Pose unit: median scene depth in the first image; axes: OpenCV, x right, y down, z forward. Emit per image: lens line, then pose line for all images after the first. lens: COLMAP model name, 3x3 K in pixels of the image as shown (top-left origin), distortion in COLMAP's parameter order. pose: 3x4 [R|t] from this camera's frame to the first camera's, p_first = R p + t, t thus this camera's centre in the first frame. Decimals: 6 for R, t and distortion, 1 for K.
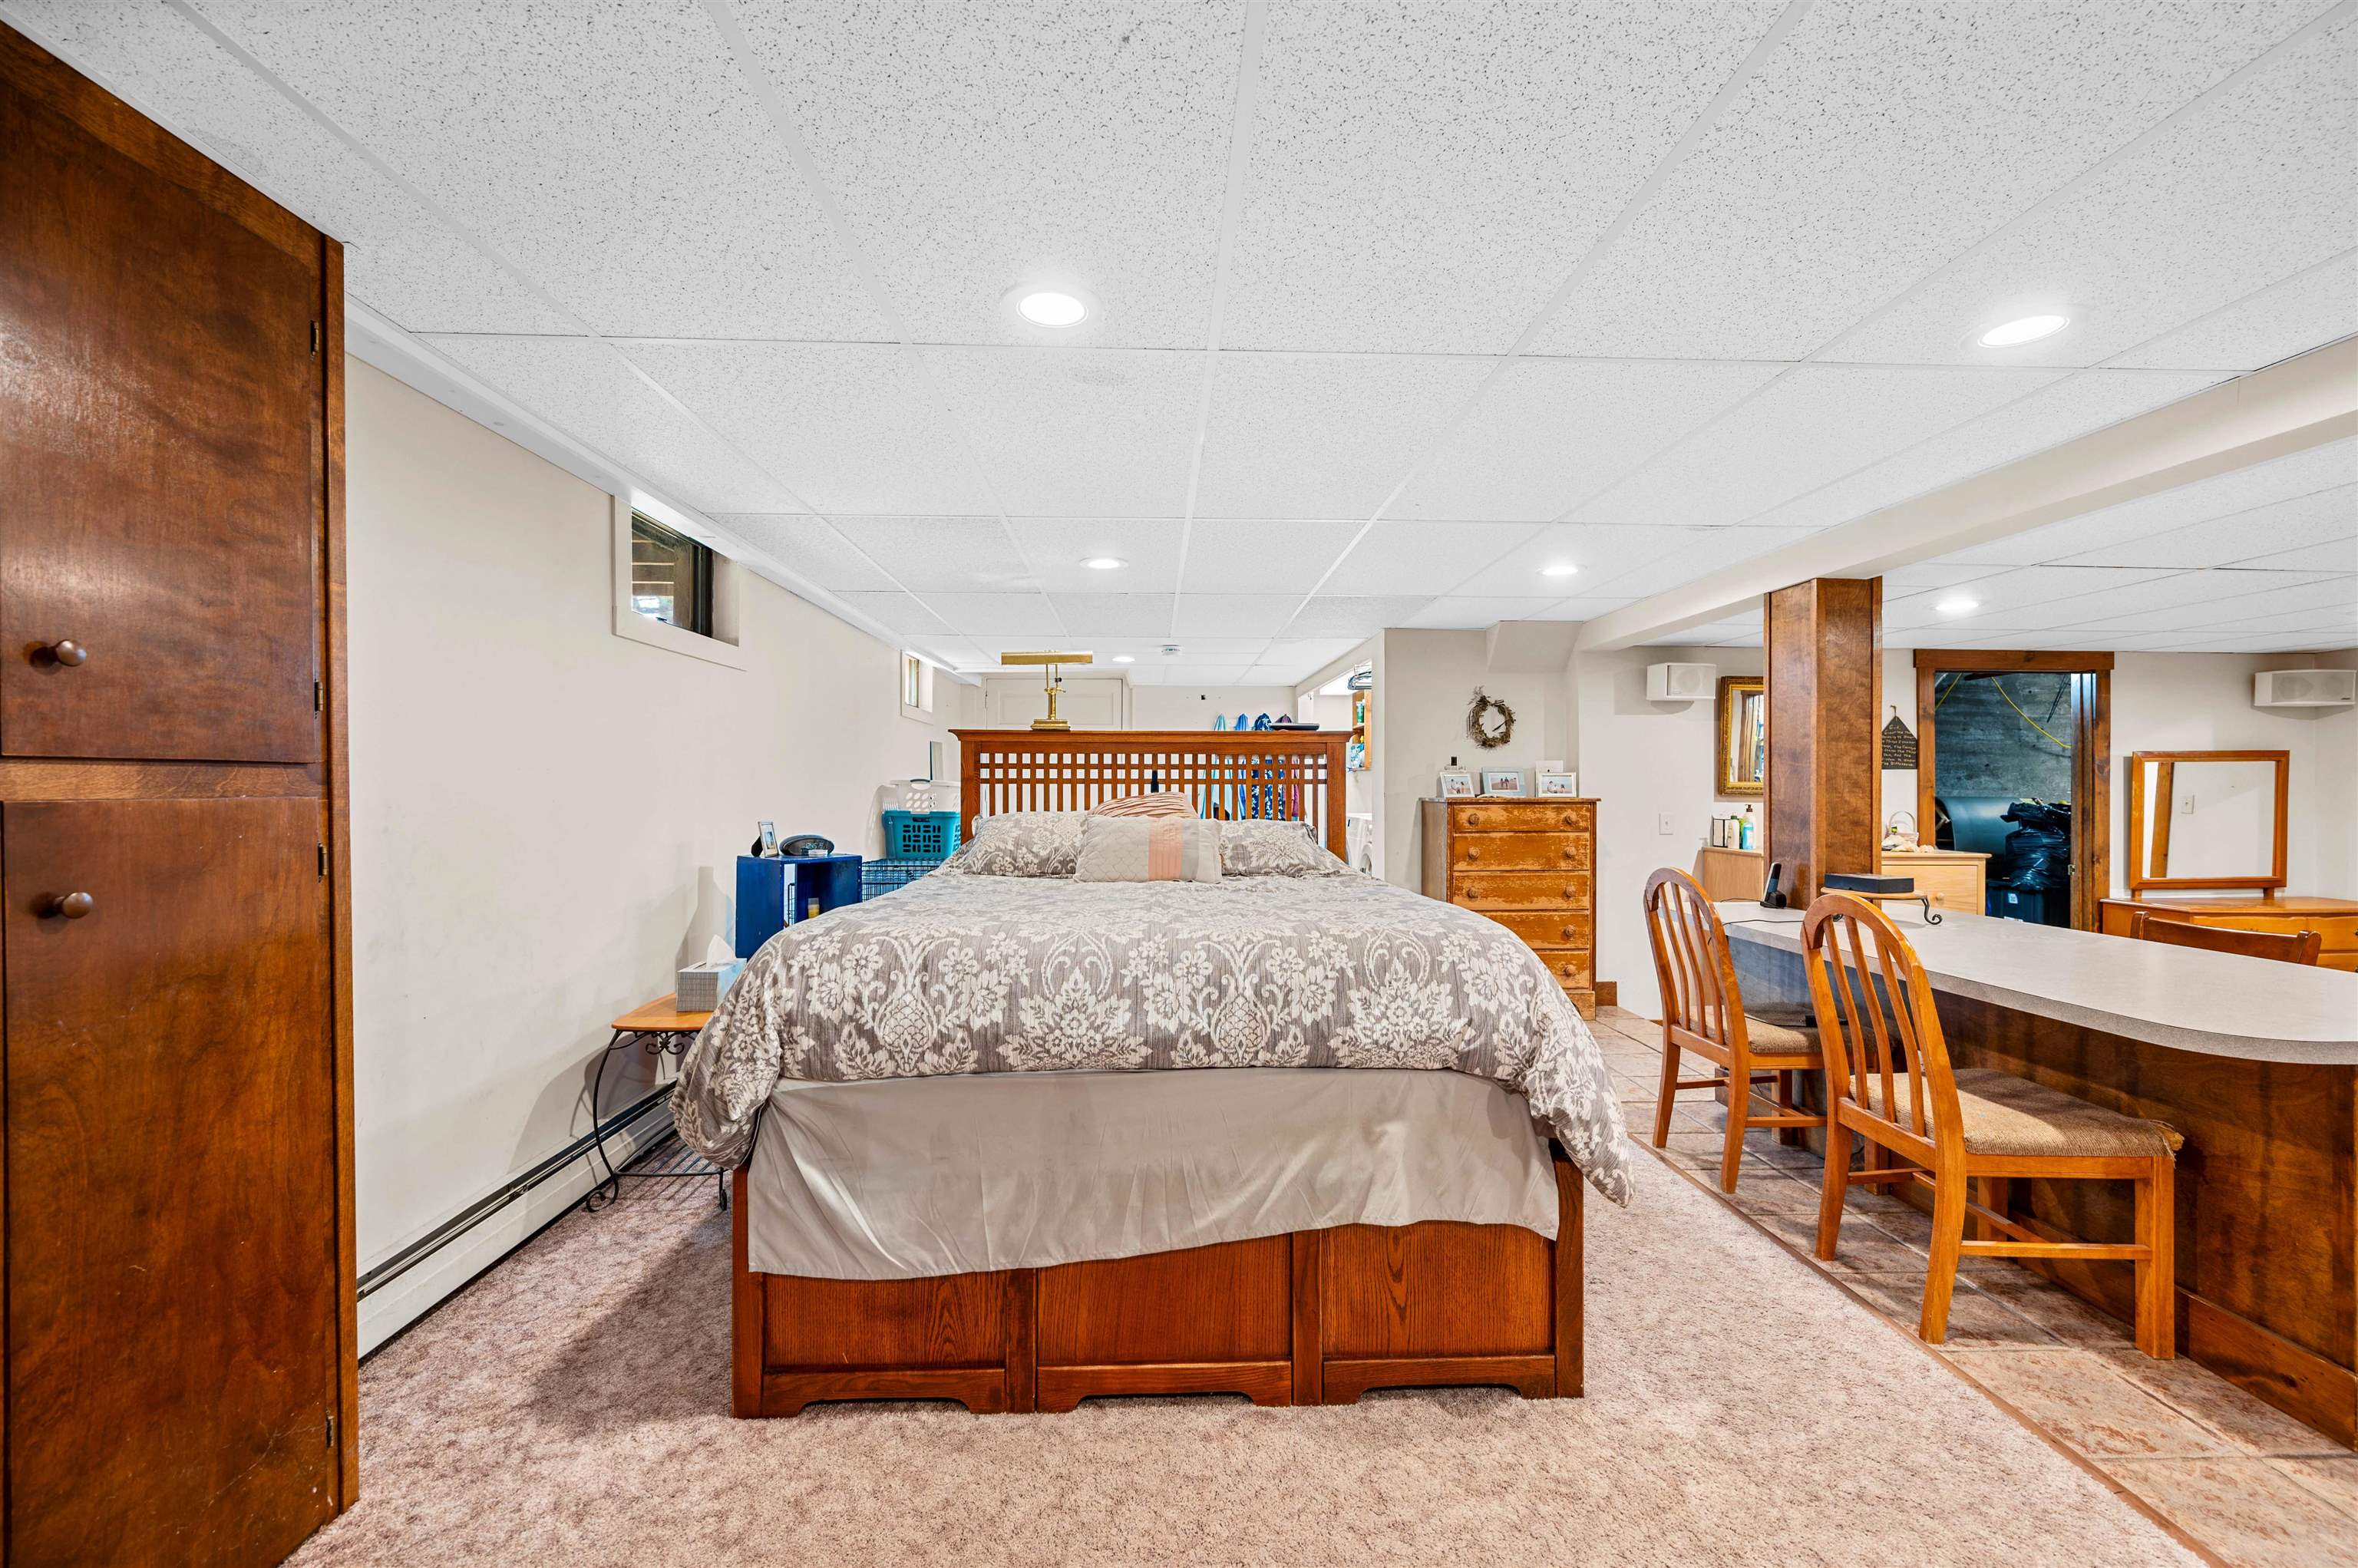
lens RADIAL K [[962.2, 0, 1181.8], [0, 962.2, 766.8], [0, 0, 1]] dist [0.000713, -0.000063]
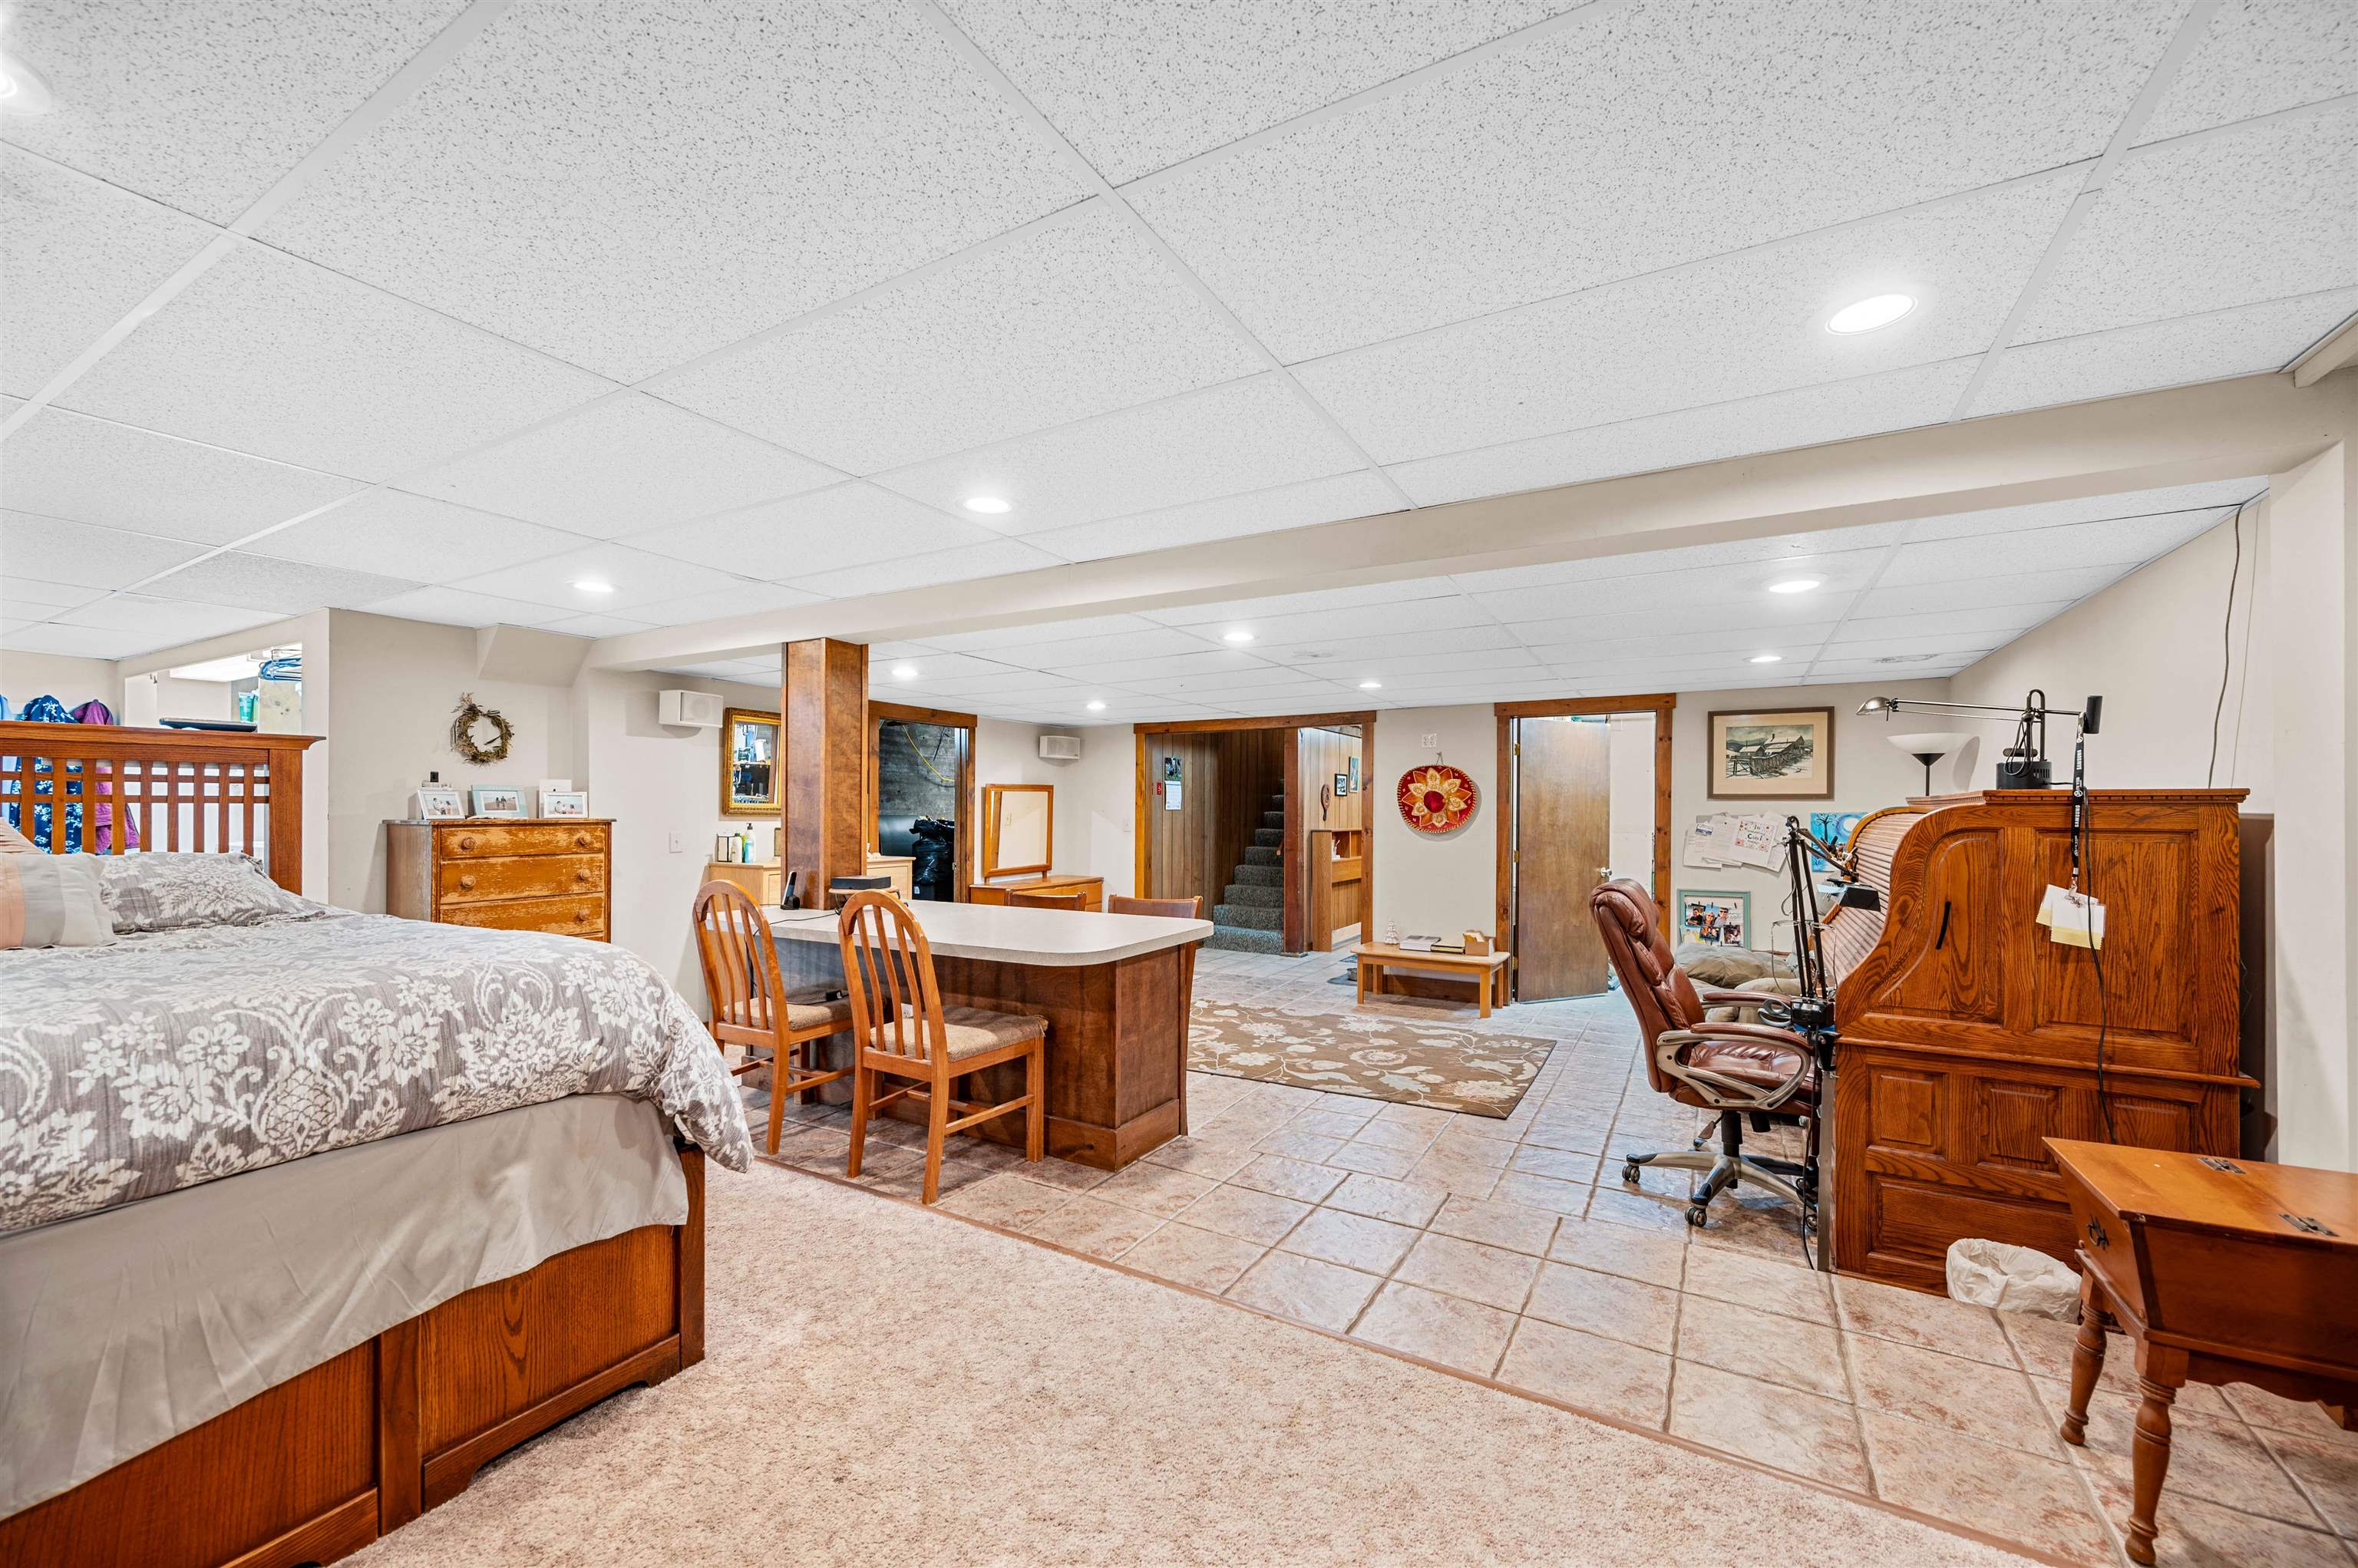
lens RADIAL K [[962.2, 0, 1181.8], [0, 962.2, 766.8], [0, 0, 1]] dist [0.000713, -0.000063]
pose [[0.515157, 0.037312, 0.856283, -0.255301], [-0.019337, 0.999304, -0.031911, -0.001169], [-0.856878, -0.000118, 0.515520, -0.039245]]
